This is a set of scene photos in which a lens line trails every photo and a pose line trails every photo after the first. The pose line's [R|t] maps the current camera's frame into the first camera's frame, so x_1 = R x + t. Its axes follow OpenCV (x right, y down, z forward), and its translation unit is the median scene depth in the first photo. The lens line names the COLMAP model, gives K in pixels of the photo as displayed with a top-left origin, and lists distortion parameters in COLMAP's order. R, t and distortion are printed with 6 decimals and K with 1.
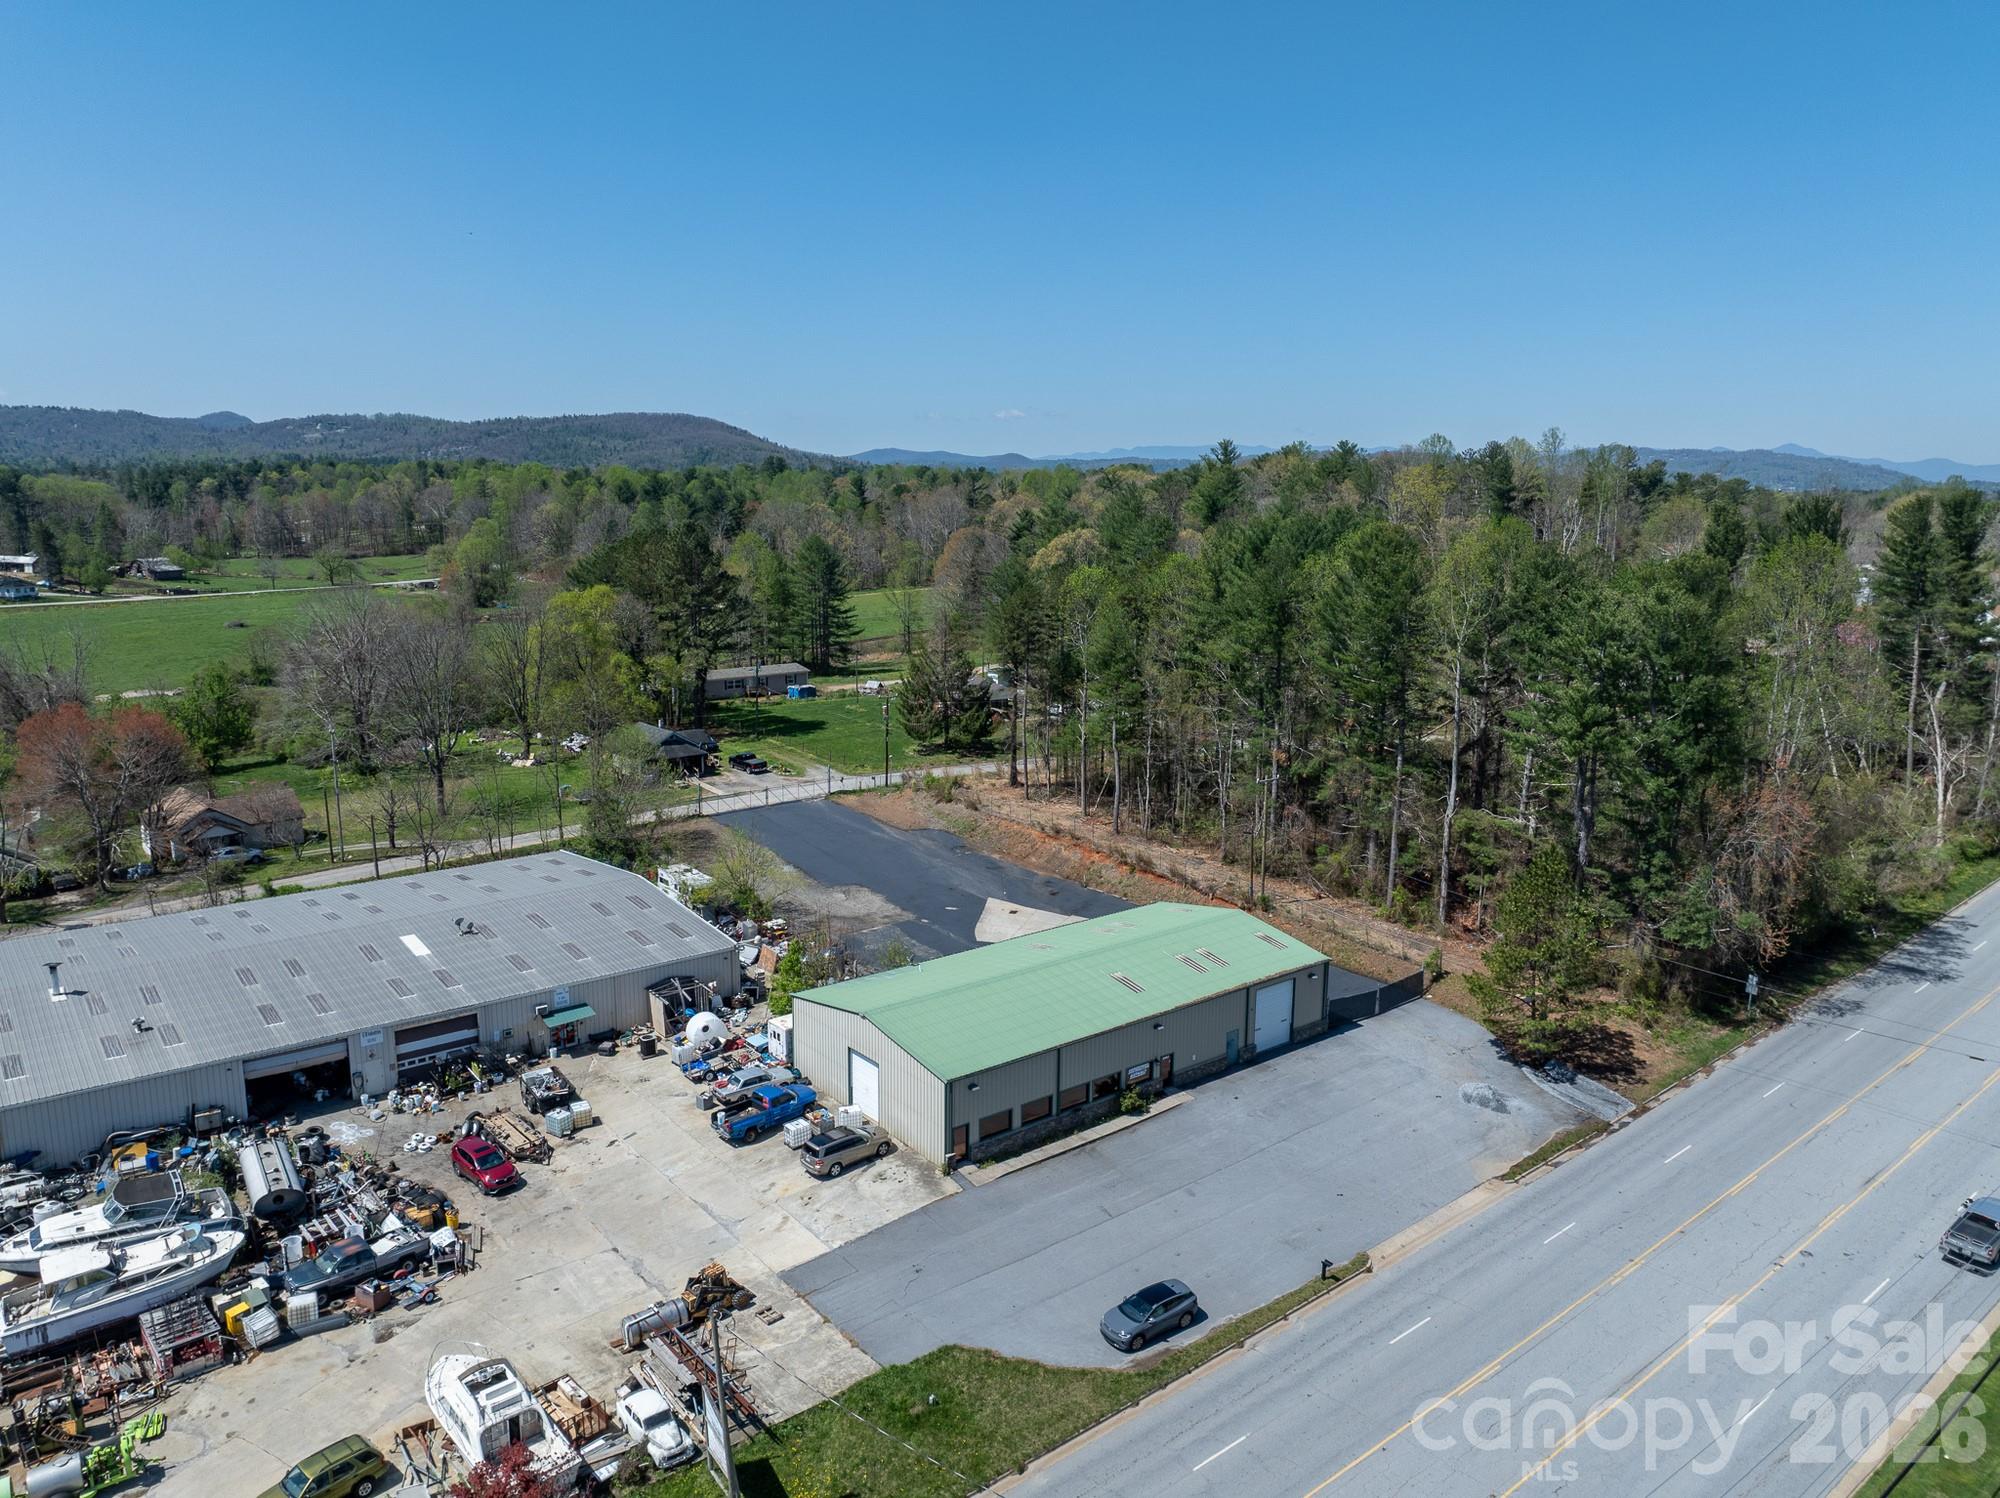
lens RADIAL K [[1409.4, 0, 993.1], [0, 1409.4, 745.6], [0, 0, 1]] dist [-0.041183, -0.008473]
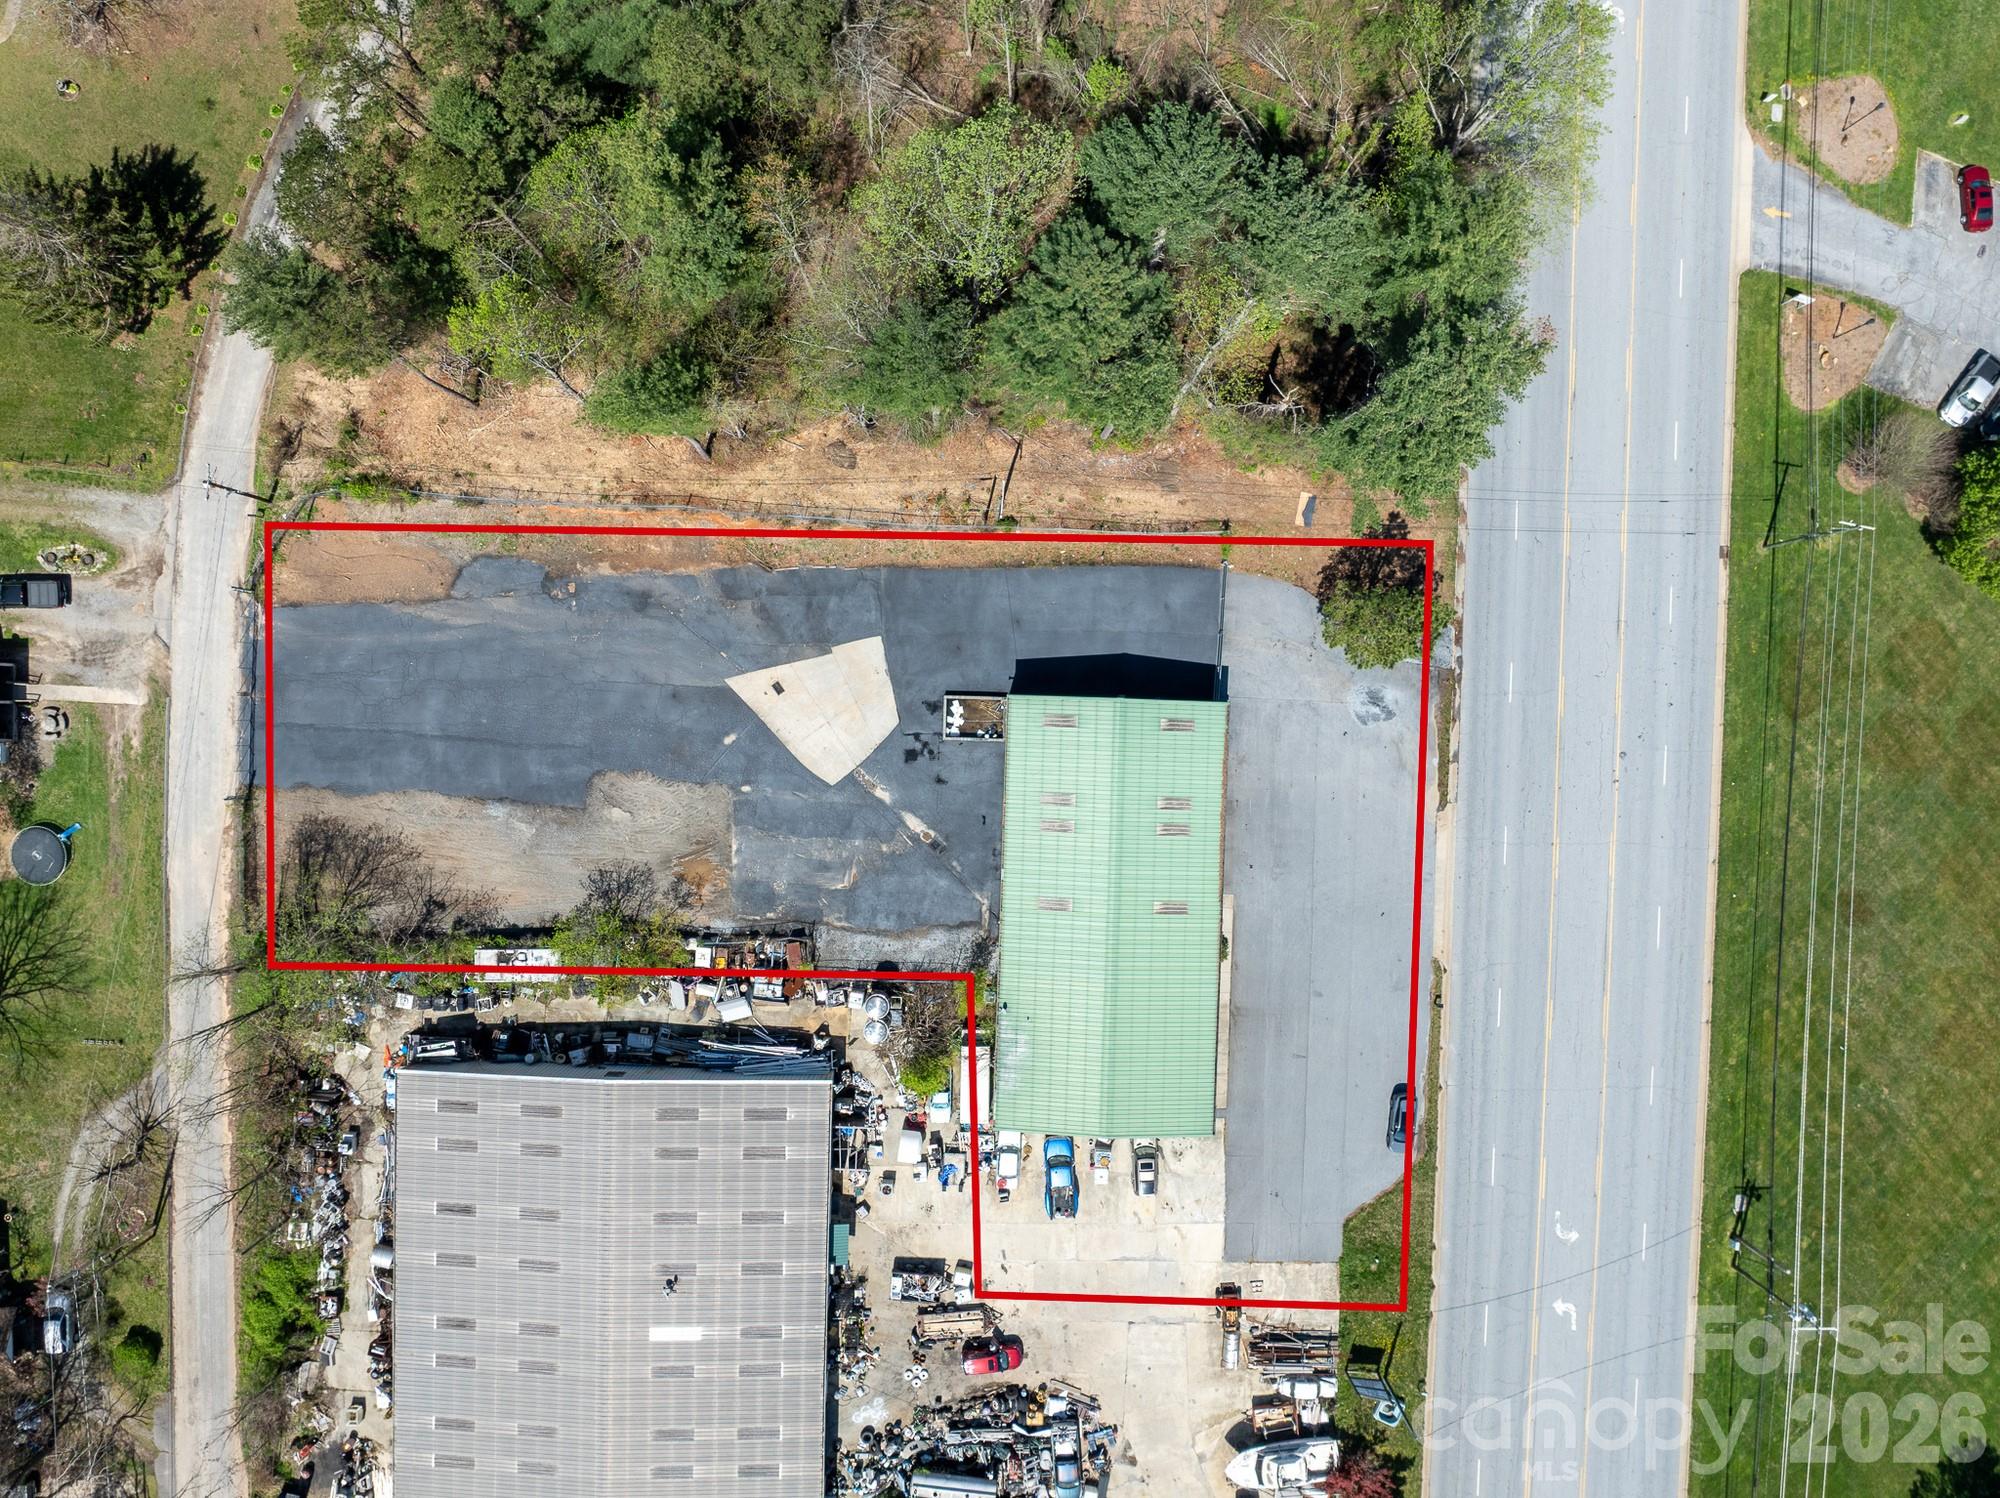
lens RADIAL K [[1409.4, 0, 1009.5], [0, 1409.4, 741.0], [0, 0, 1]] dist [-0.041183, -0.008473]
pose [[0.643755, -0.765230, -0.001871, 0.114612], [0.131342, 0.108083, 0.985427, -0.997783], [-0.753876, -0.634619, 0.170086, 0.966965]]
